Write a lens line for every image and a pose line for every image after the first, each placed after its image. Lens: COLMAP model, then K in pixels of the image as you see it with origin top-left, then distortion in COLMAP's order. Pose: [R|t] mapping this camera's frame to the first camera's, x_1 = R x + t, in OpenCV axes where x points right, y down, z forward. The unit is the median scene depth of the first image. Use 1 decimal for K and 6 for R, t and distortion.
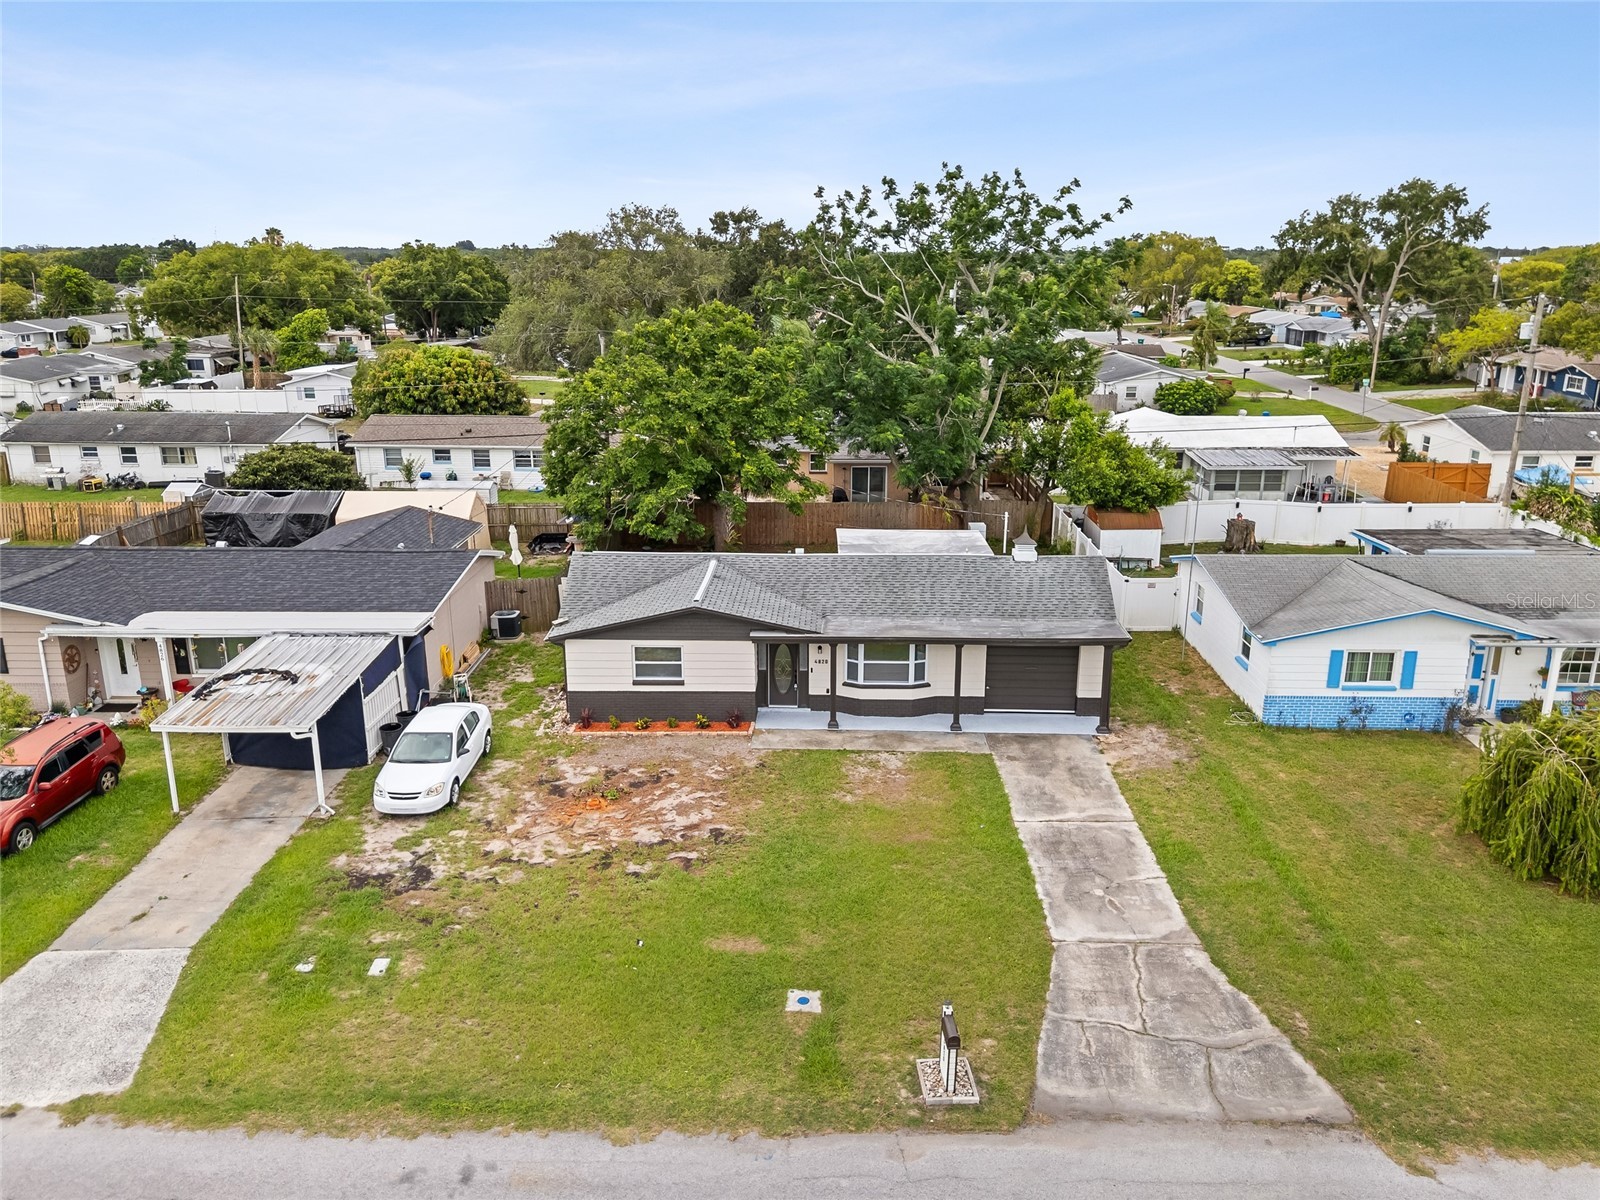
lens RADIAL K [[1190.0, 0, 788.5], [0, 1190.0, 598.3], [0, 0, 1]] dist [0.076821, -0.071608]
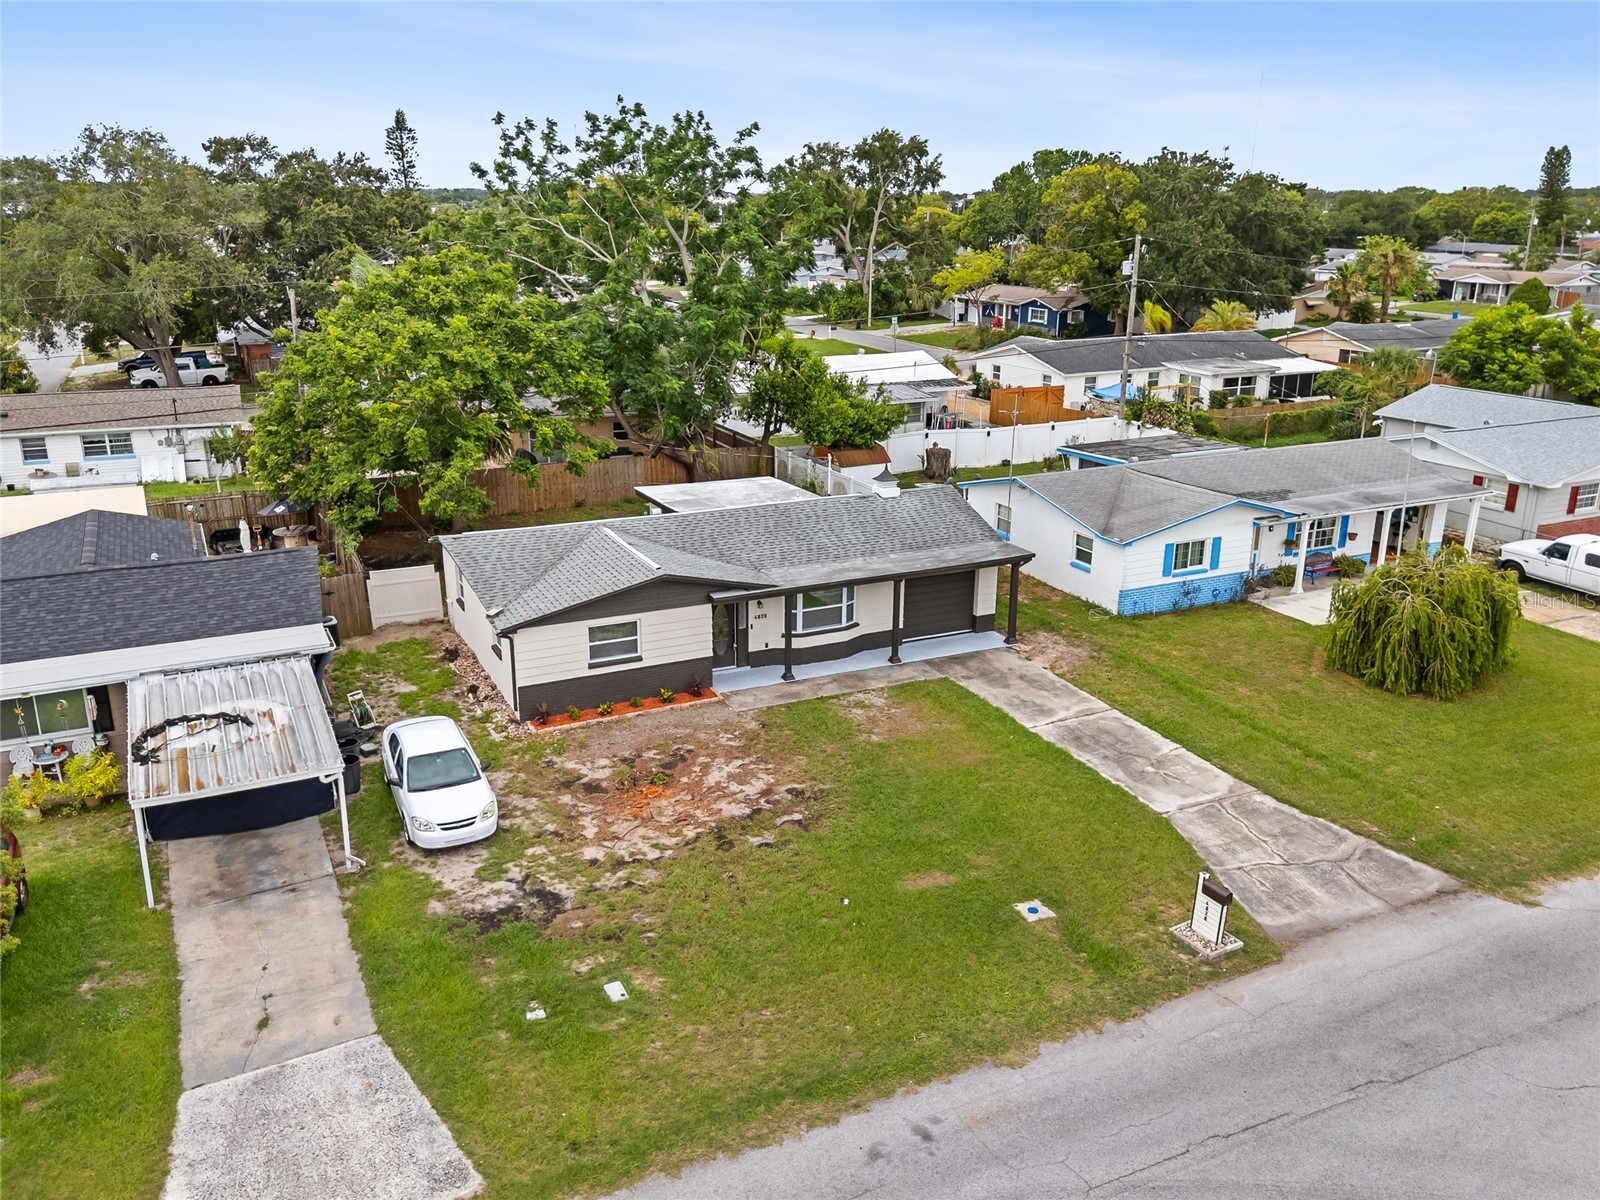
lens RADIAL K [[1264.6, 0, 785.7], [0, 1264.6, 598.6], [0, 0, 1]] dist [0.101549, -0.120802]
pose [[0.887539, -0.132066, 0.441399, -0.426892], [0.119735, 0.991235, 0.055820, -0.017770], [-0.444902, 0.003309, 0.895573, 0.057062]]
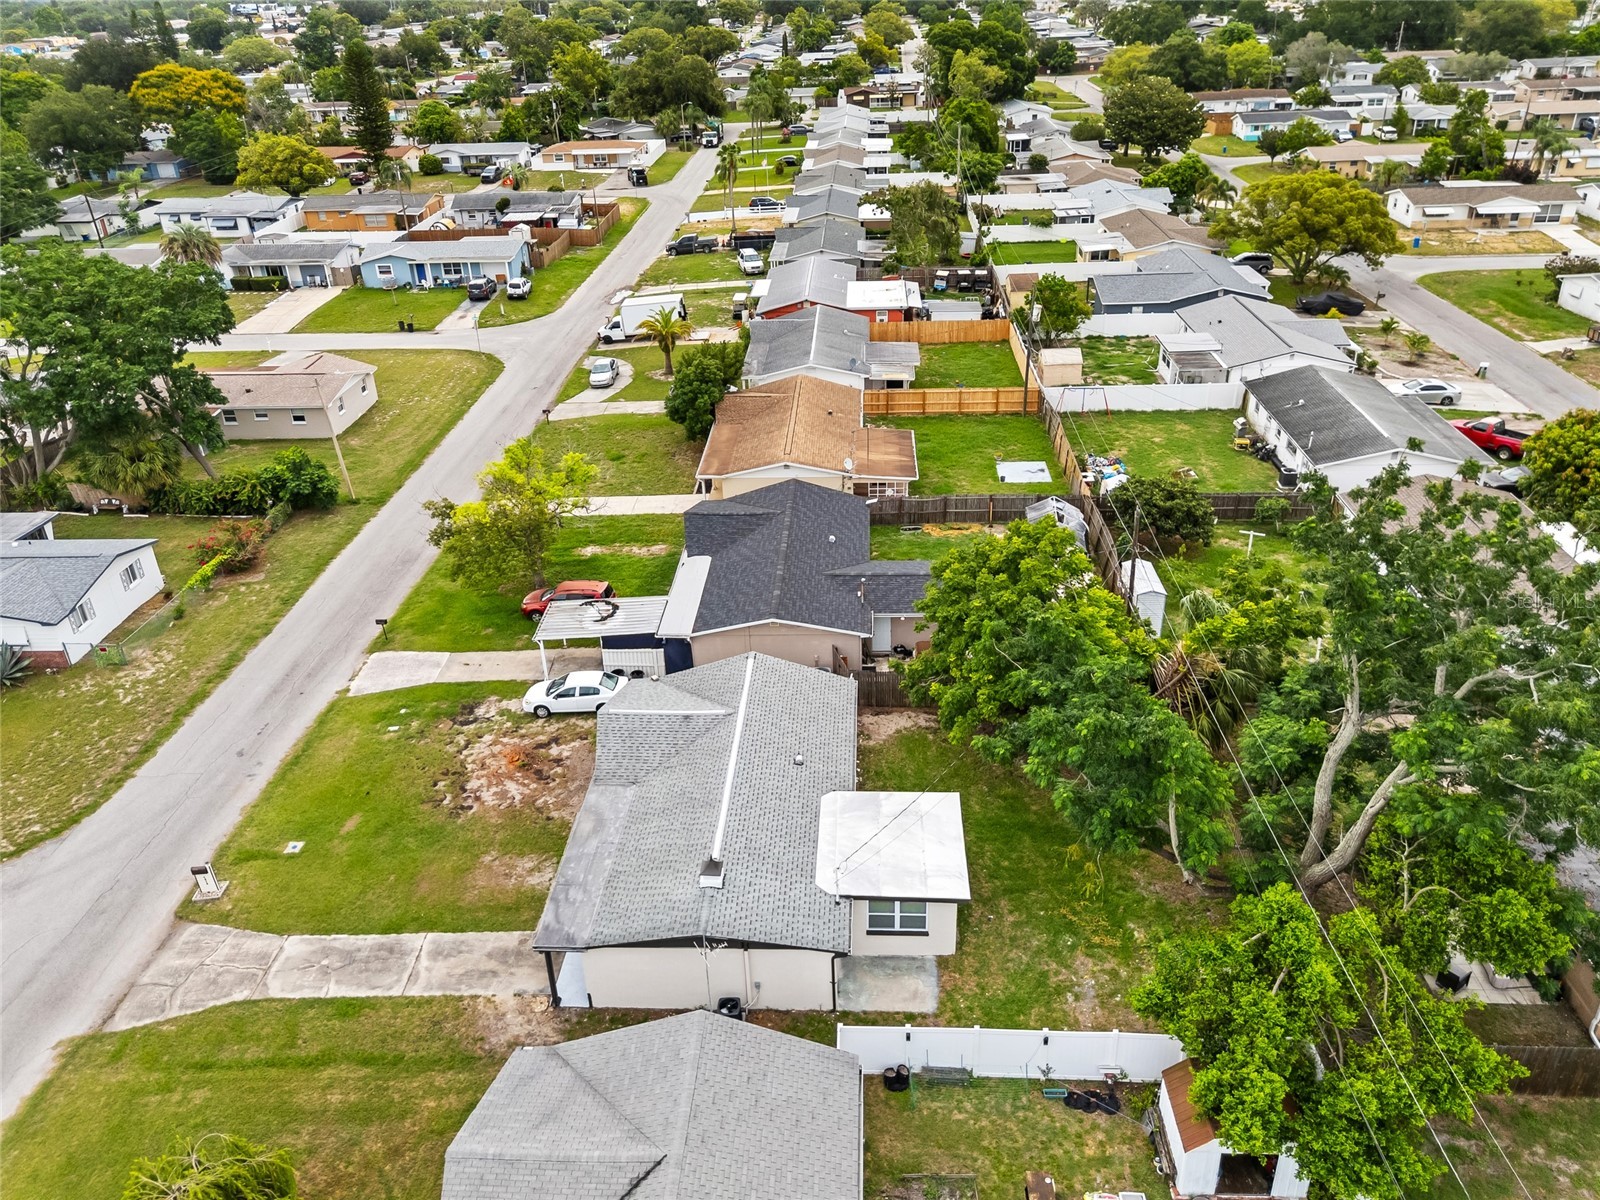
lens RADIAL K [[1177.8, 0, 791.6], [0, 1177.8, 597.1], [0, 0, 1]] dist [0.078462, -0.071160]
pose [[-0.022913, 0.464368, -0.885346, 1.095671], [-0.239817, 0.857169, 0.455796, -0.804089], [0.970548, 0.222765, 0.091724, 1.035091]]
